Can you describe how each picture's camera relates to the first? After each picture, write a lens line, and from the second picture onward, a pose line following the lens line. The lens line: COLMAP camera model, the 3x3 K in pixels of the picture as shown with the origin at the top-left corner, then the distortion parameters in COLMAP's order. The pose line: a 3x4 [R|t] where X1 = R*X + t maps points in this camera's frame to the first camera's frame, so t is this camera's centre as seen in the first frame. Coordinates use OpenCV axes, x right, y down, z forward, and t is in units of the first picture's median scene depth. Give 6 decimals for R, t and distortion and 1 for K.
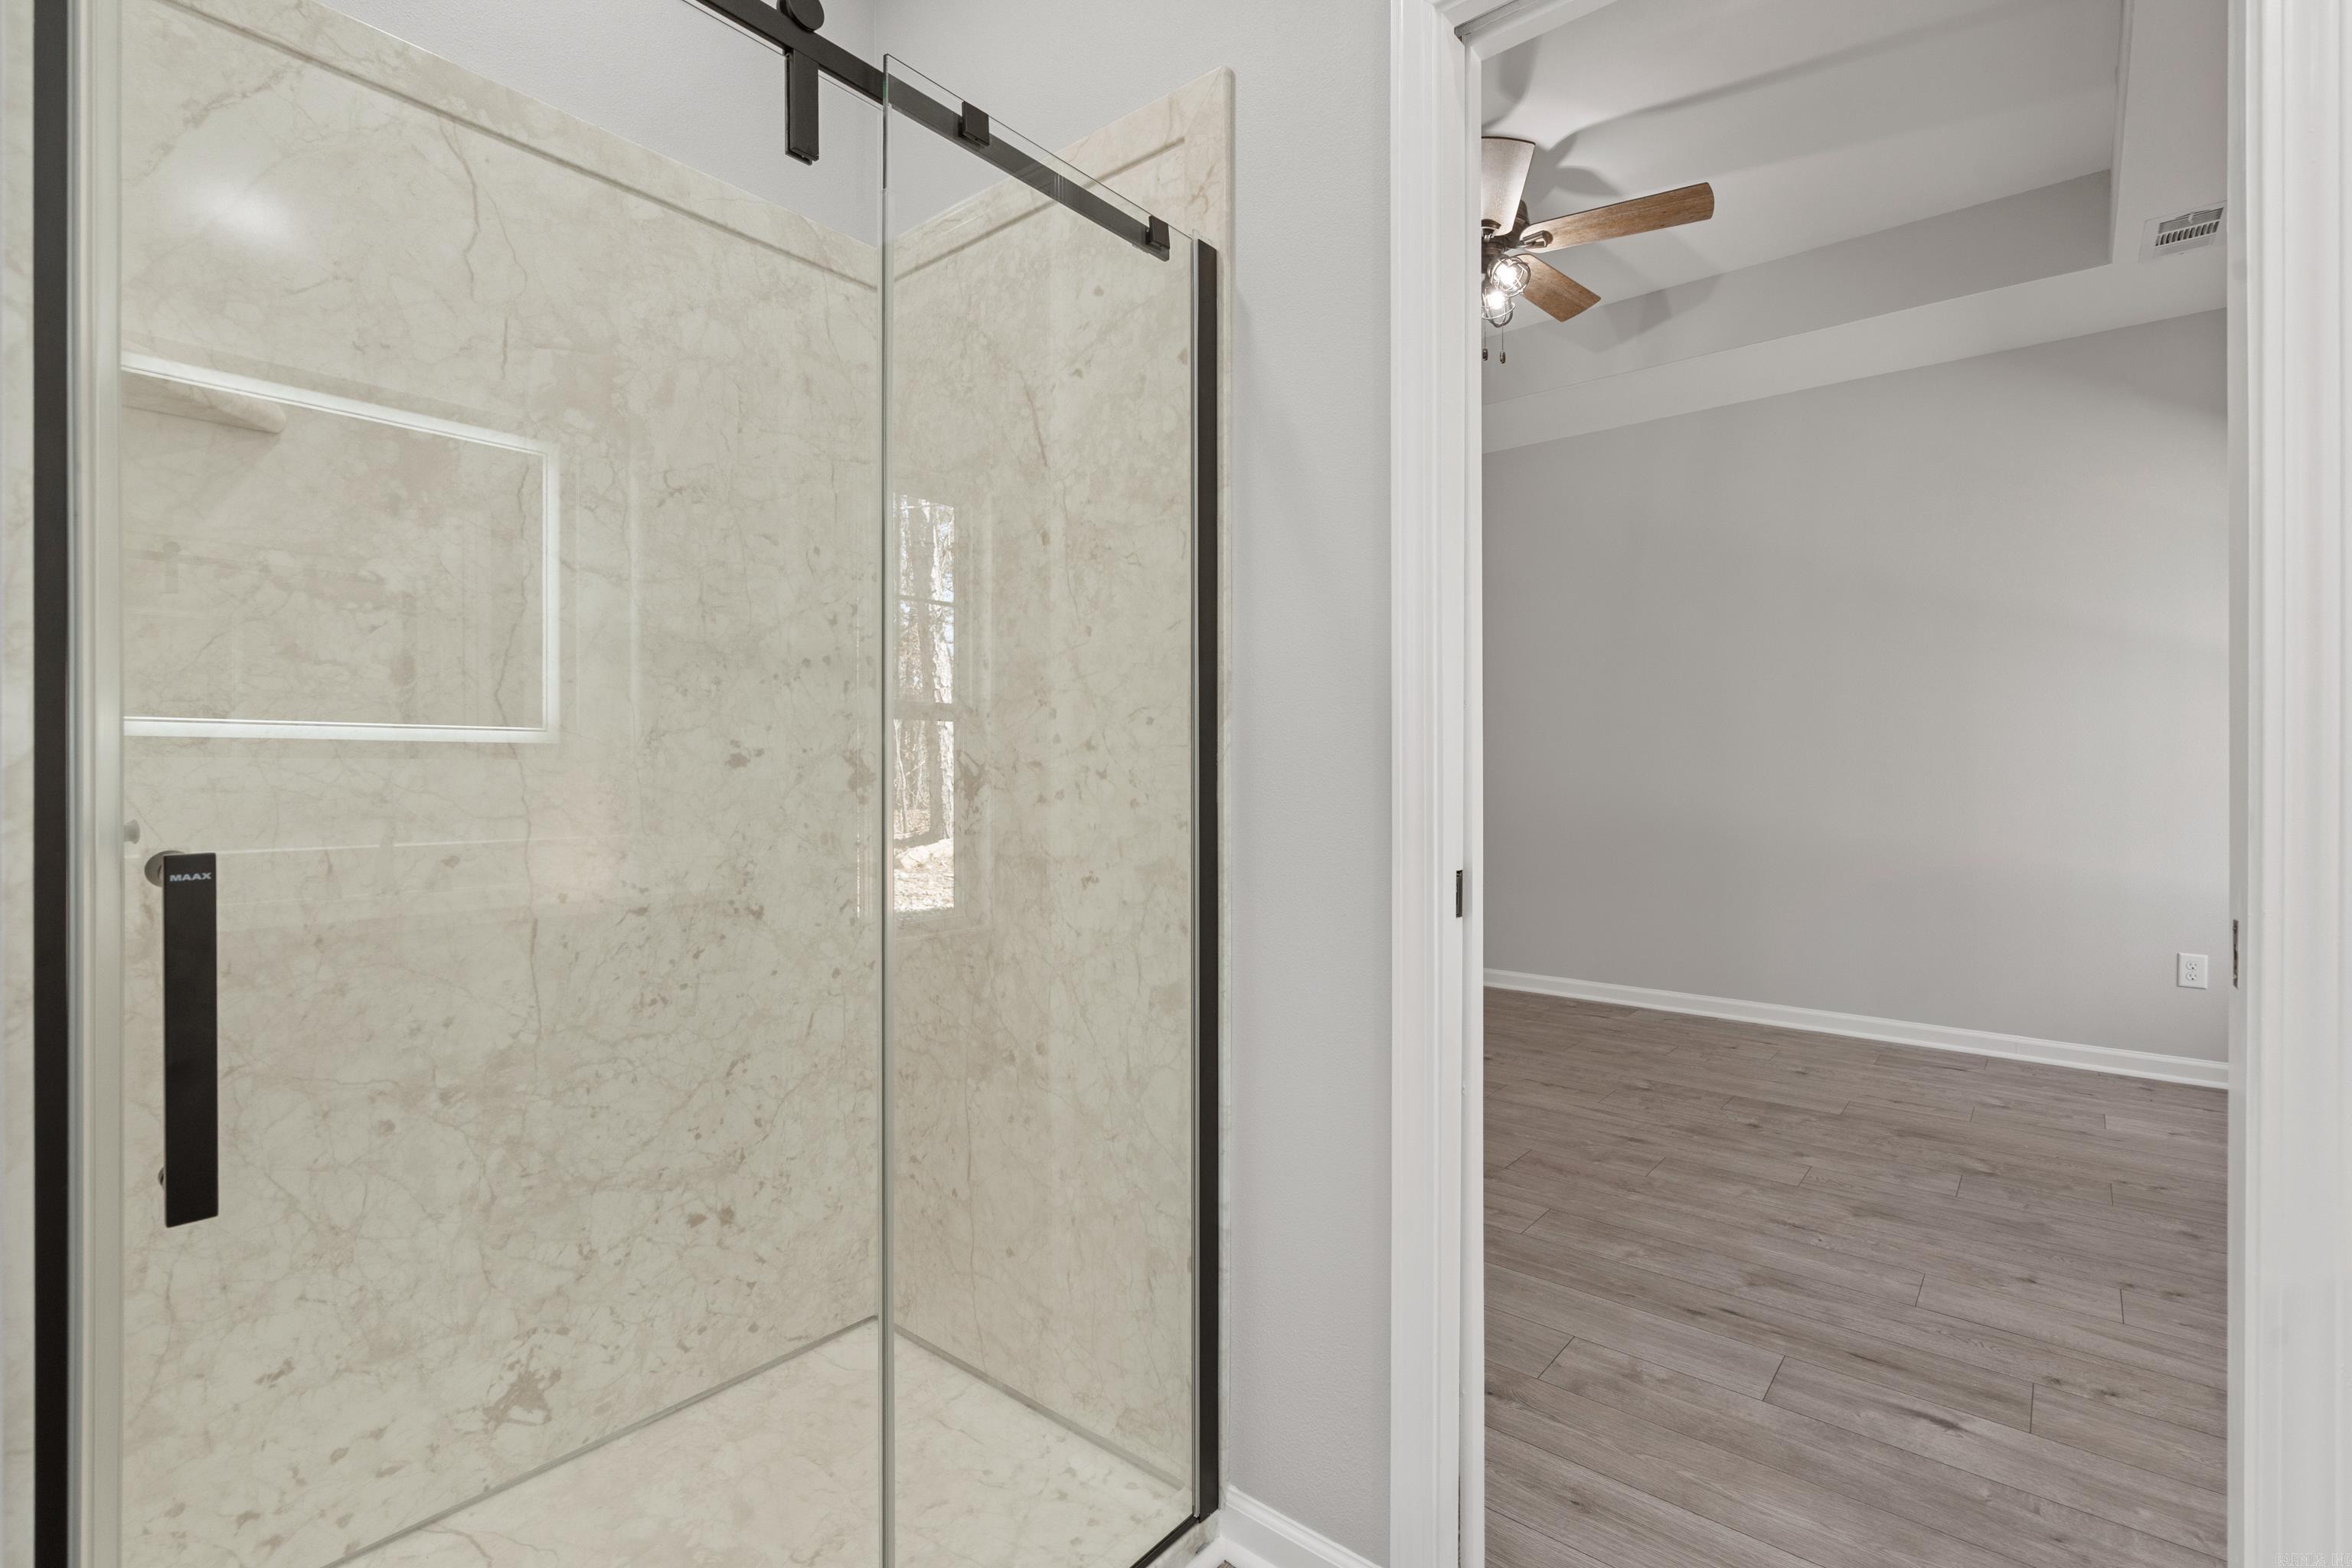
lens RADIAL K [[1075.9, 0, 1177.6], [0, 1075.9, 778.8], [0, 0, 1]] dist [-0.001178, 0.000060]
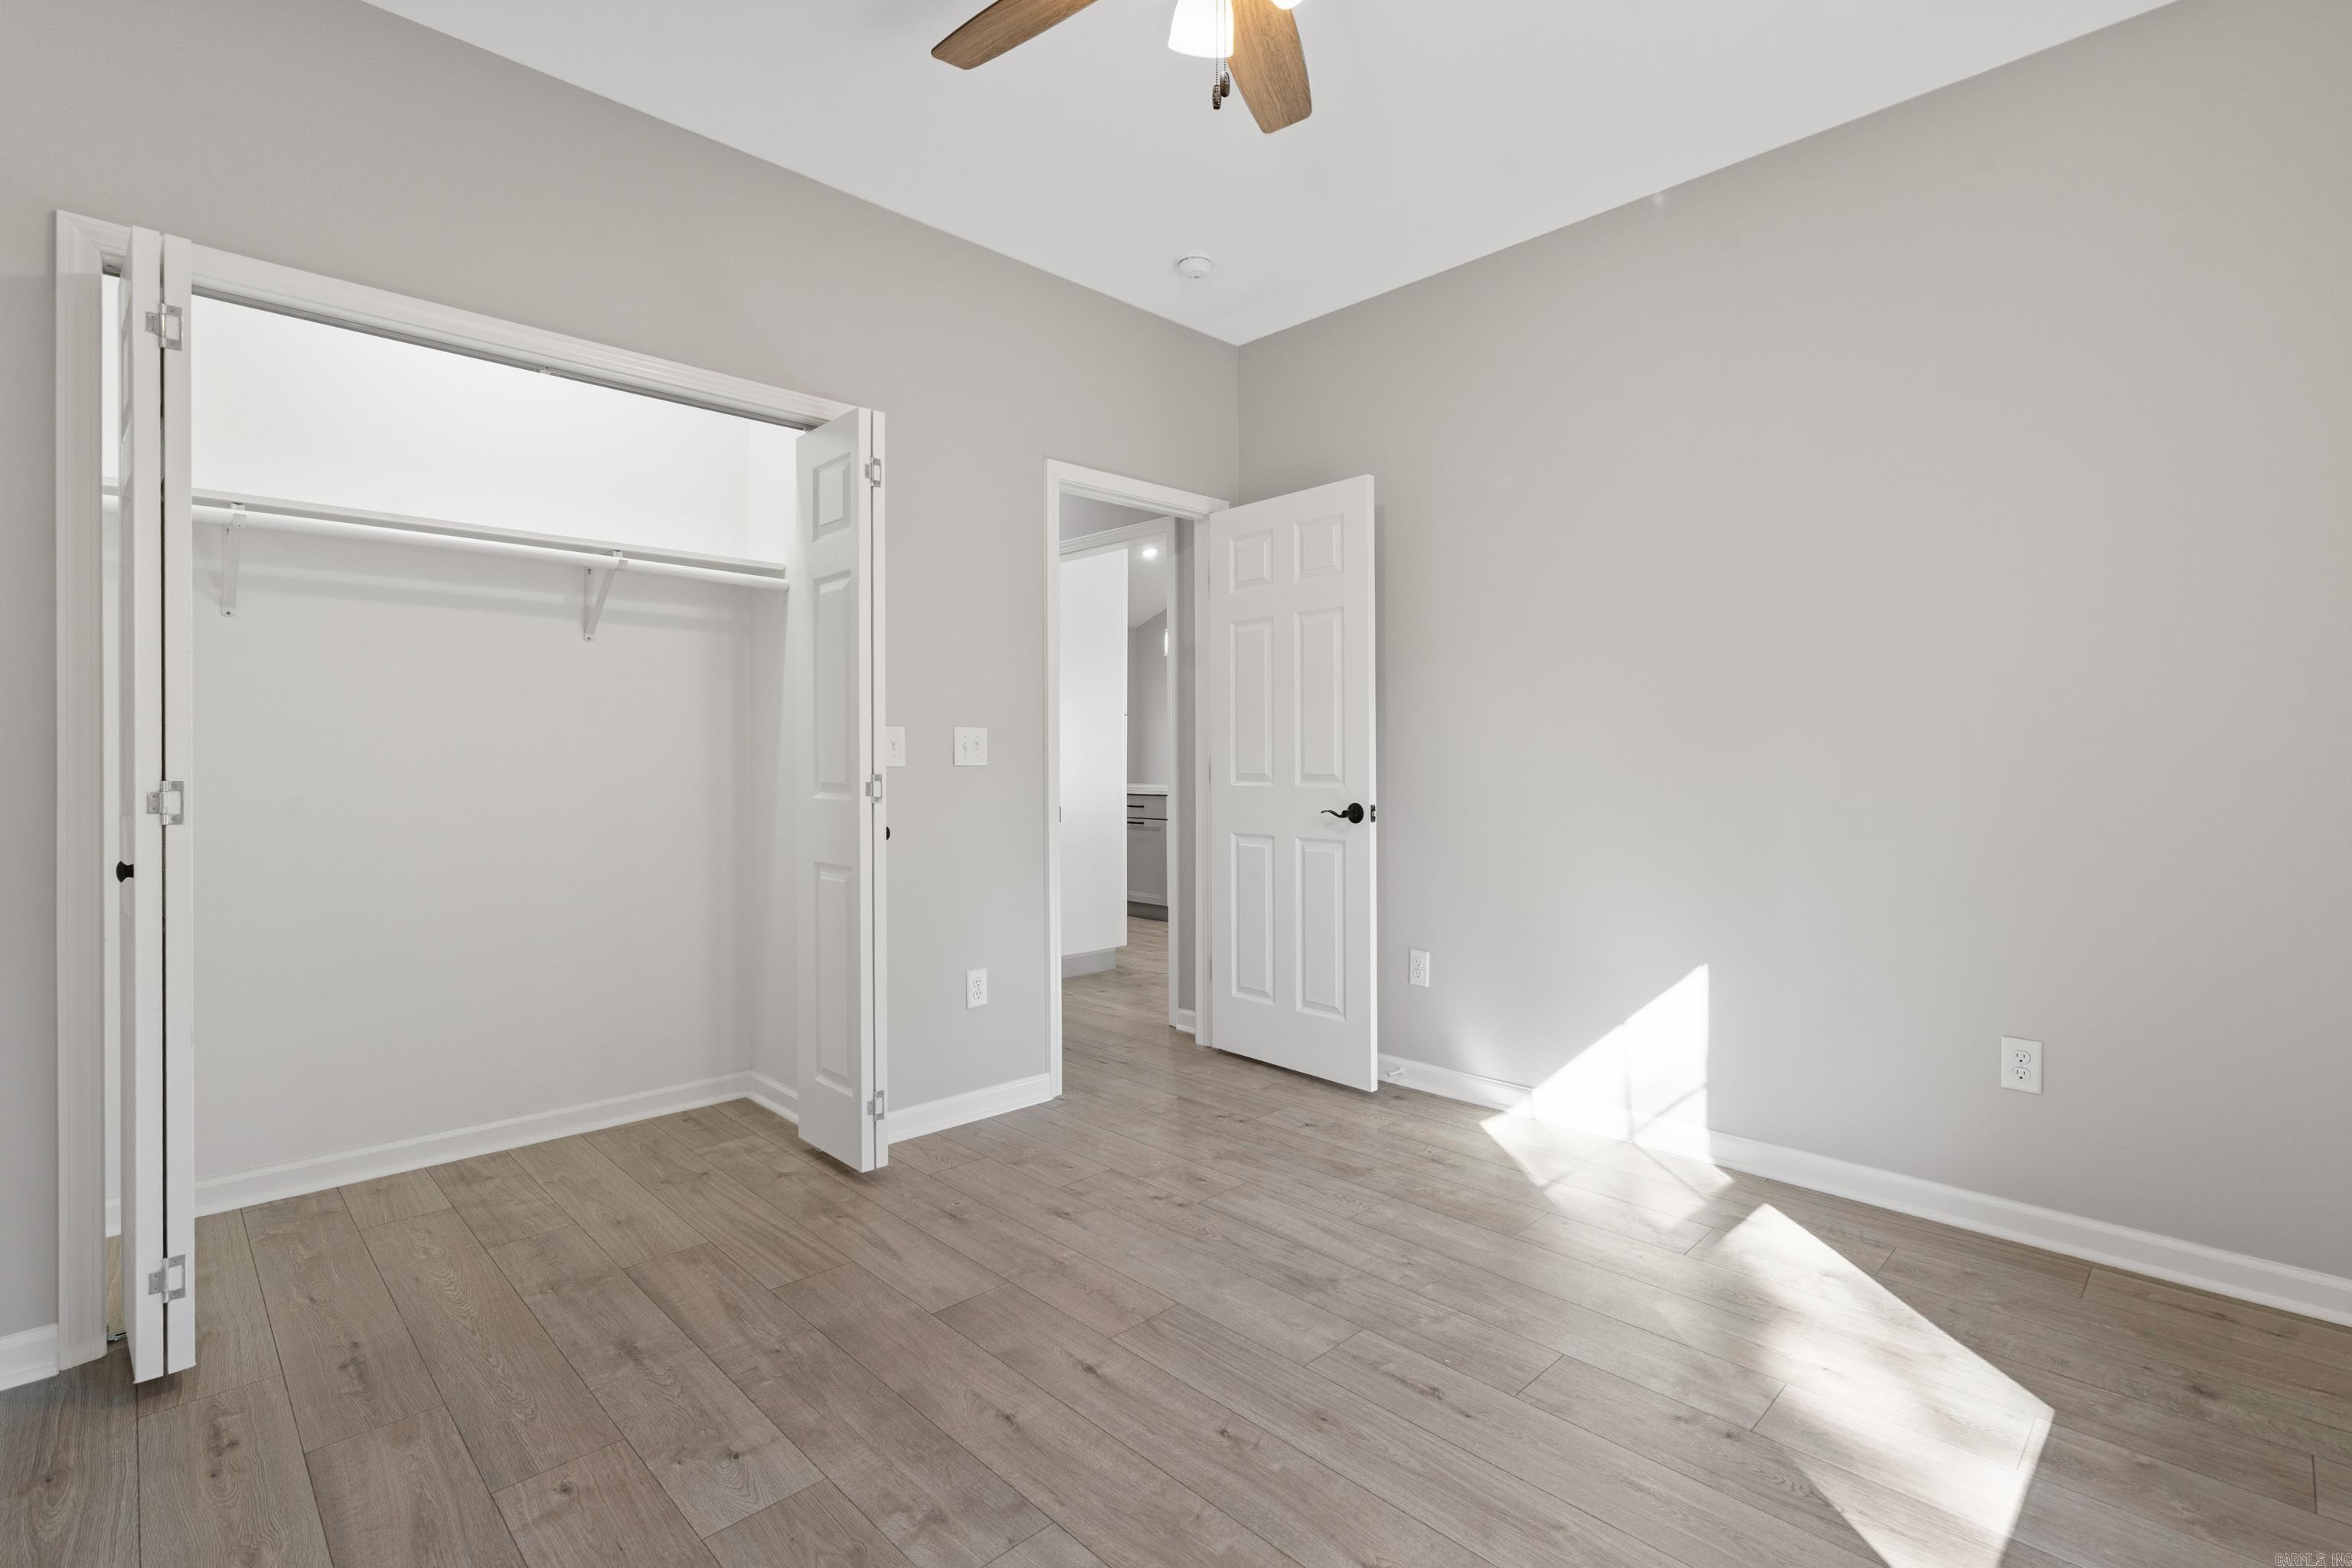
lens RADIAL K [[1075.9, 0, 1180.7], [0, 1075.9, 768.0], [0, 0, 1]] dist [-0.001178, 0.000060]
pose [[-0.995481, 0.004095, 0.094870, 0.756534], [0.004673, 0.999972, 0.005876, -0.009161], [-0.094843, 0.006293, -0.995472, 2.218386]]
